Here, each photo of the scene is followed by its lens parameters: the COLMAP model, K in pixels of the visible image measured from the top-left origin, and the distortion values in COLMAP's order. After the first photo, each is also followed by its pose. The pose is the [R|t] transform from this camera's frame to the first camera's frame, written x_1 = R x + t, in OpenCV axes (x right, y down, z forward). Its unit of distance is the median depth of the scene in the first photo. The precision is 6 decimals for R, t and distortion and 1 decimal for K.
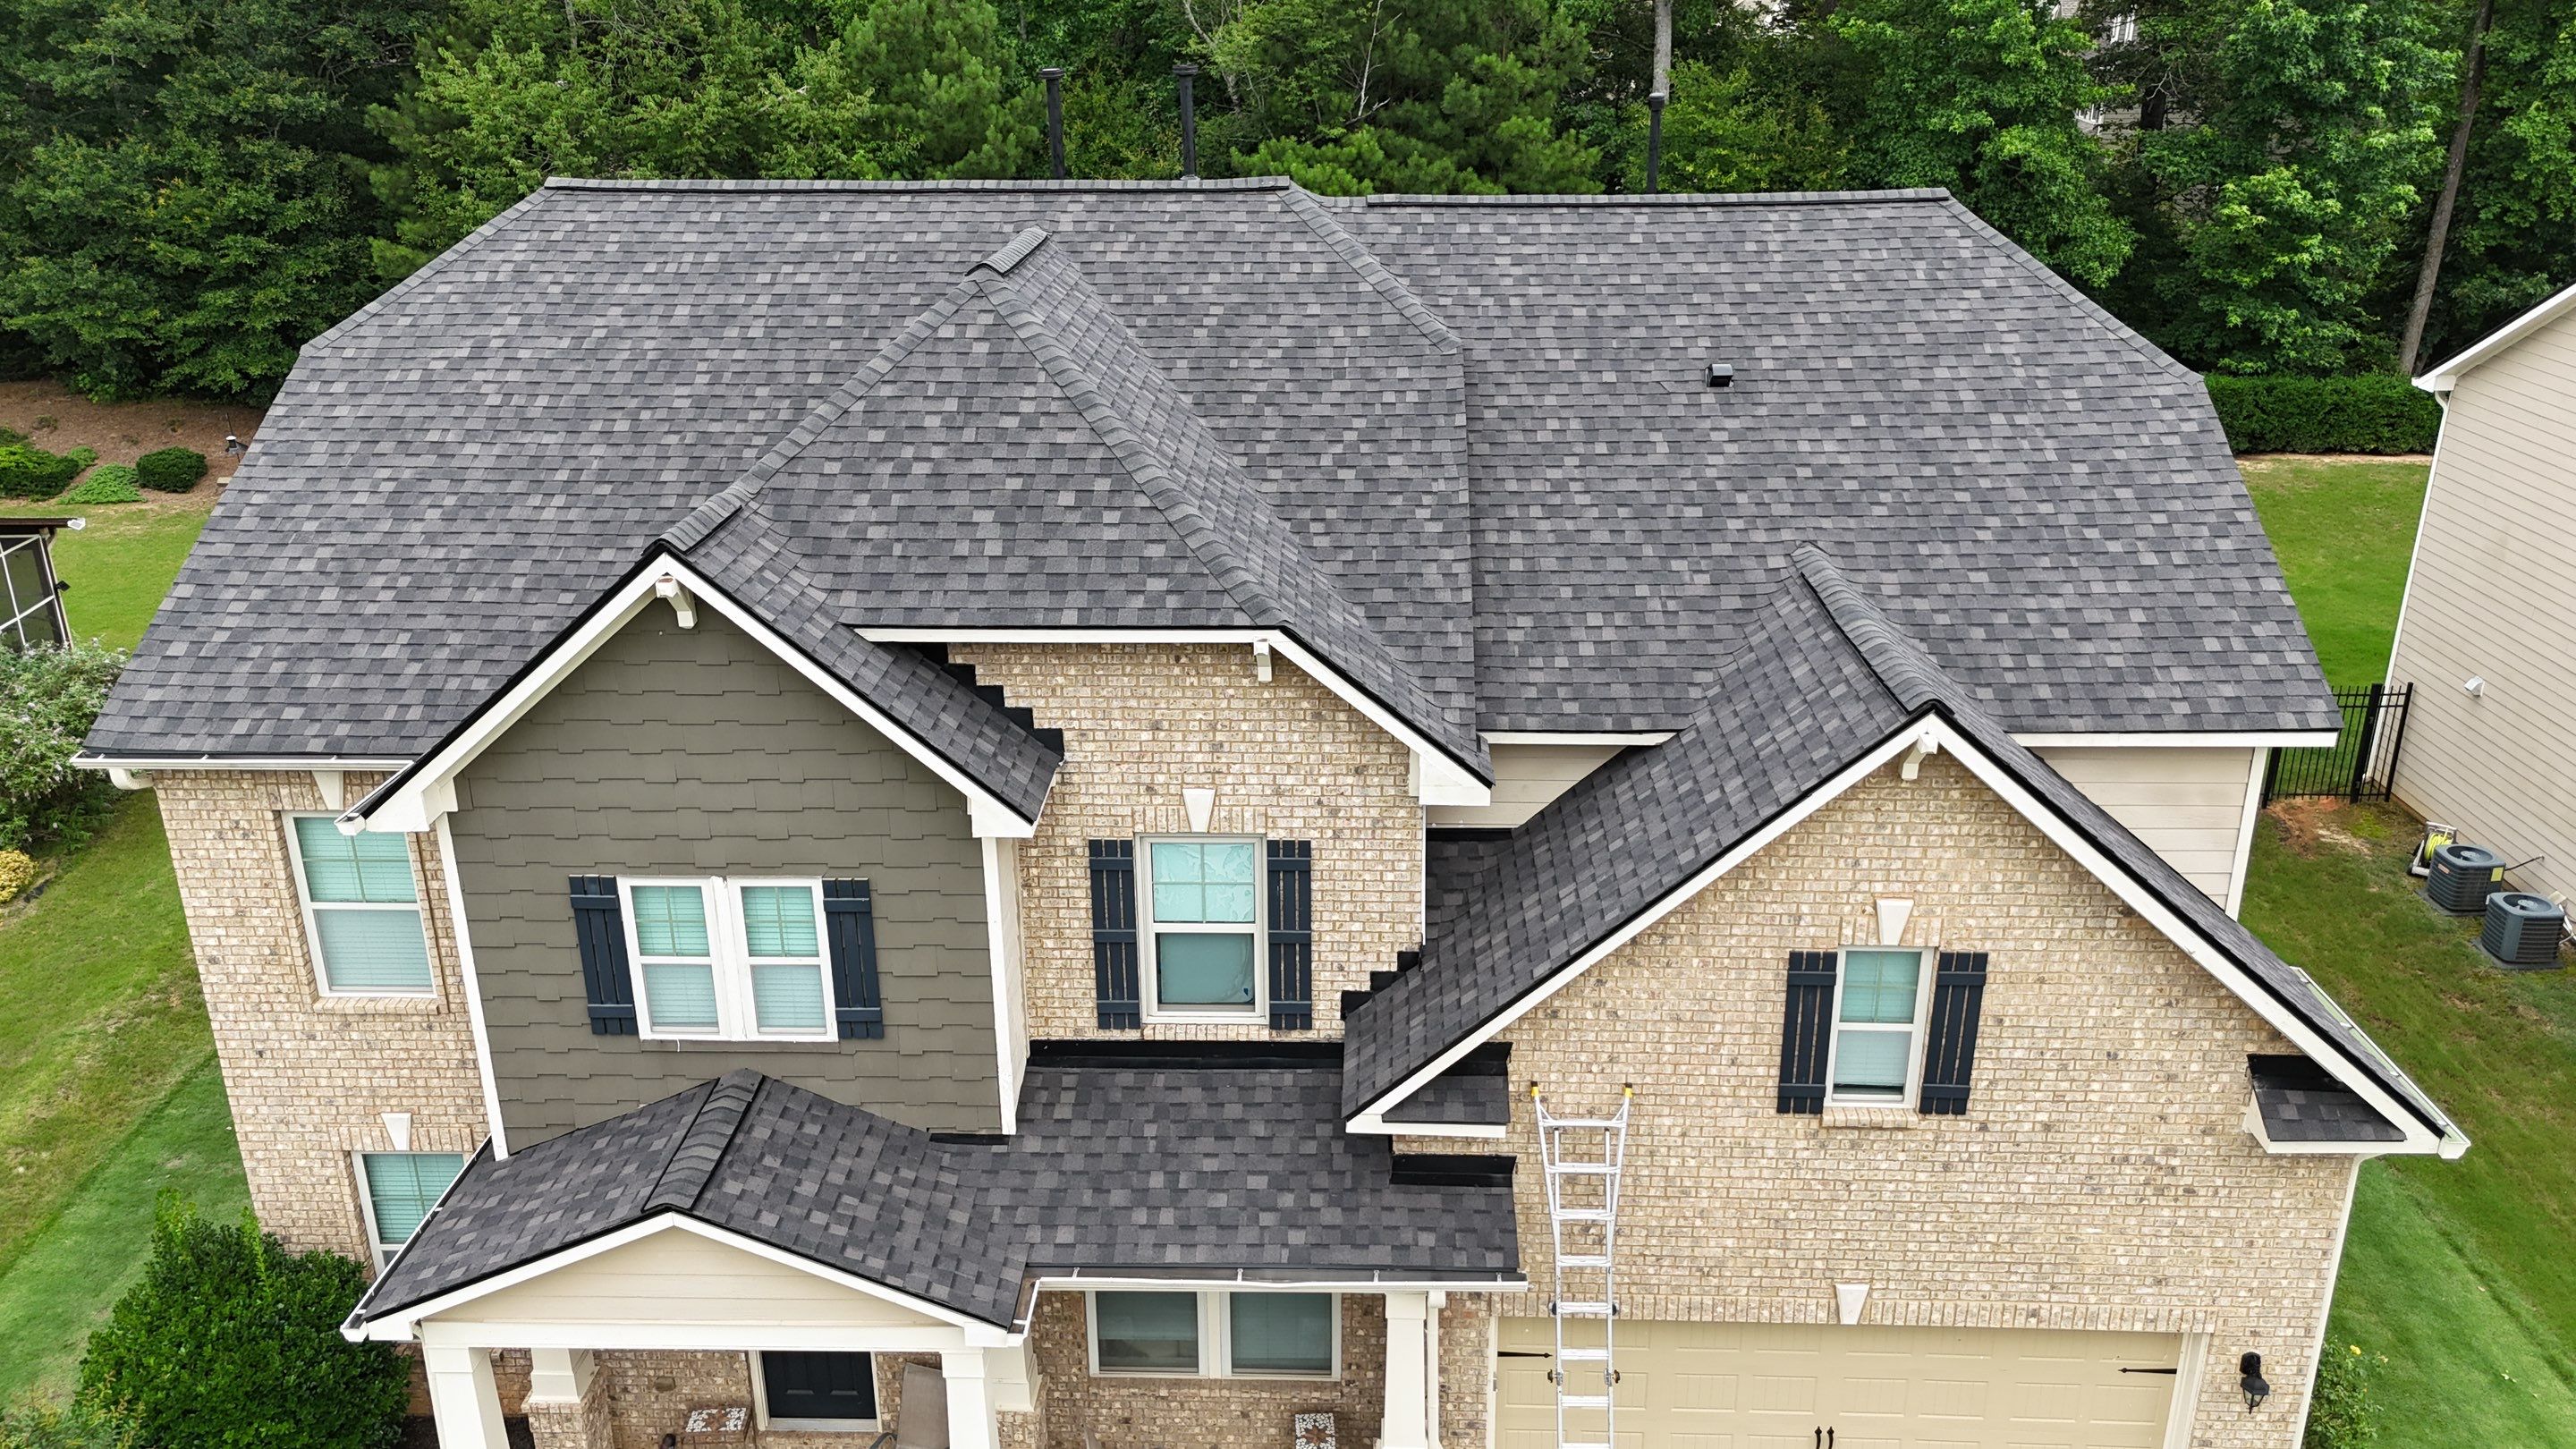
lens RADIAL K [[1917.5, 0, 1296.2], [0, 1917.5, 705.9], [0, 0, 1]] dist [0.067986, -0.053533]
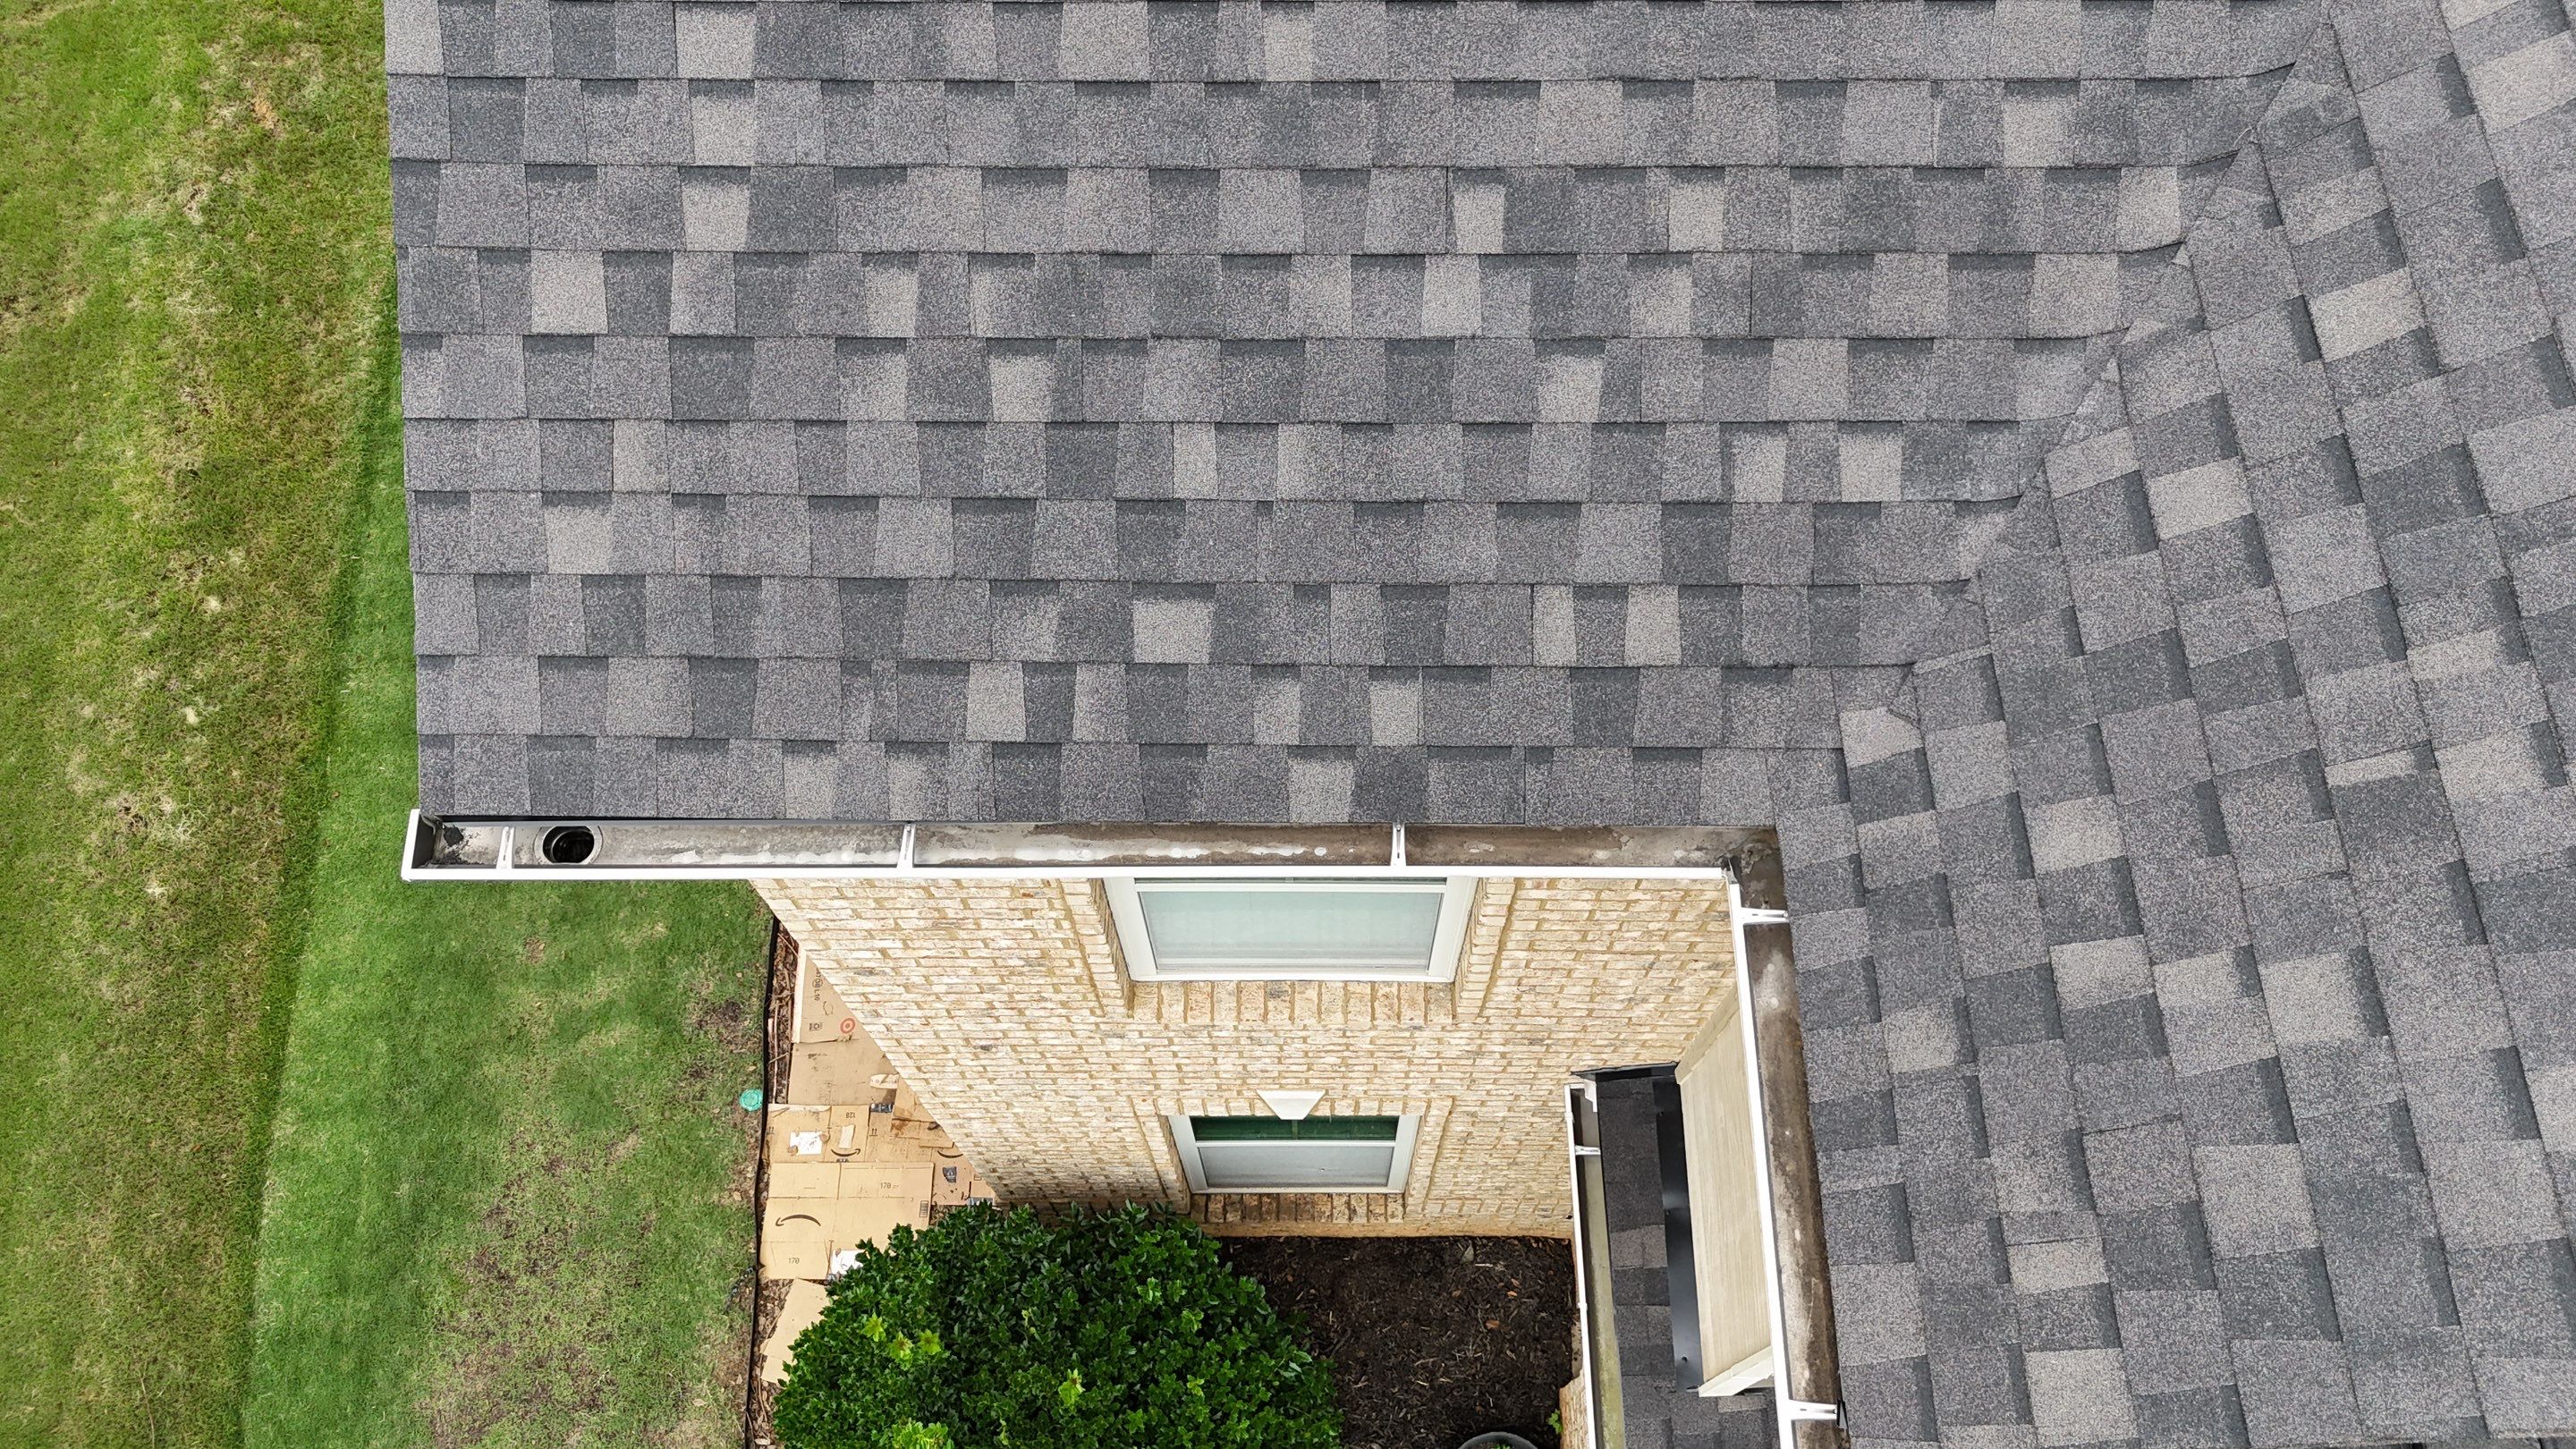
lens RADIAL K [[1917.5, 0, 1292.7], [0, 1917.5, 730.4], [0, 0, 1]] dist [0.067986, -0.053533]
pose [[0.999403, -0.031982, 0.013073, -0.504737], [0.013482, 0.709365, 0.704713, -0.163510], [-0.031812, -0.704116, 0.709372, 0.814478]]
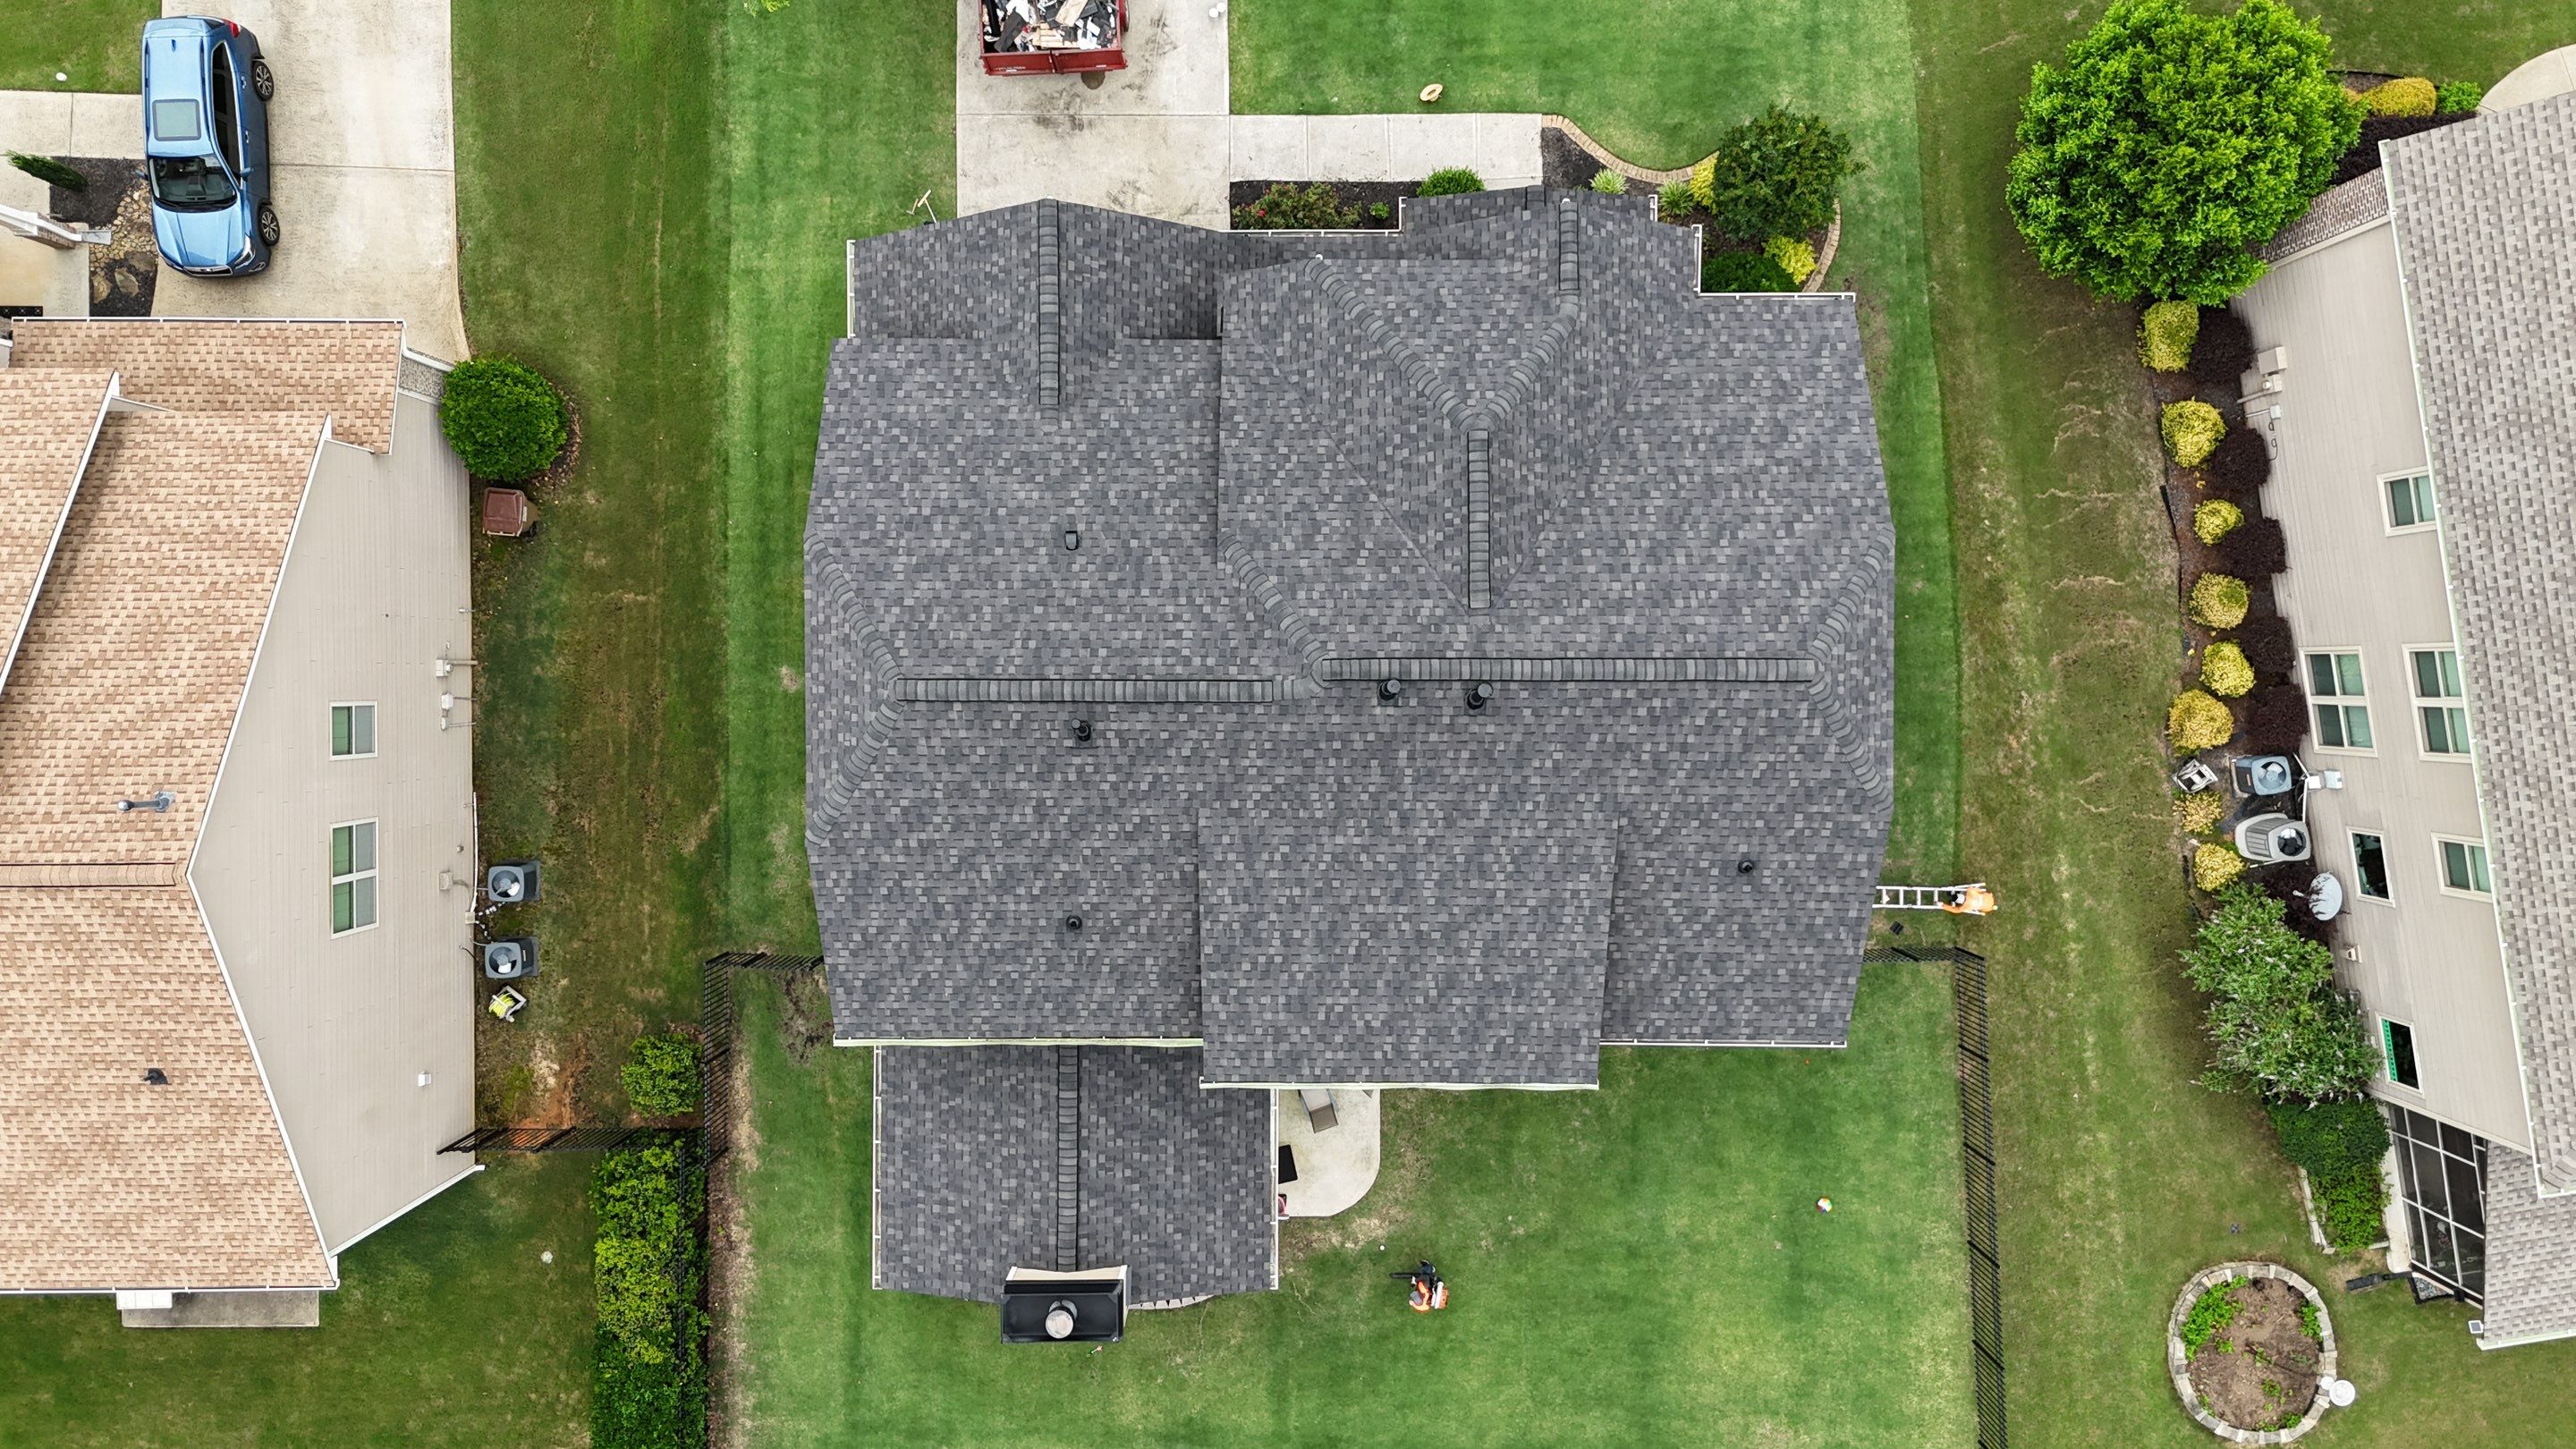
lens RADIAL K [[1917.5, 0, 1278.8], [0, 1917.5, 730.6], [0, 0, 1]] dist [0.067986, -0.053533]
pose [[-0.999312, 0.034779, 0.012876, 0.017627], [-0.001182, -0.376879, 0.926262, -2.169244], [0.037067, 0.925609, 0.376661, 0.597007]]
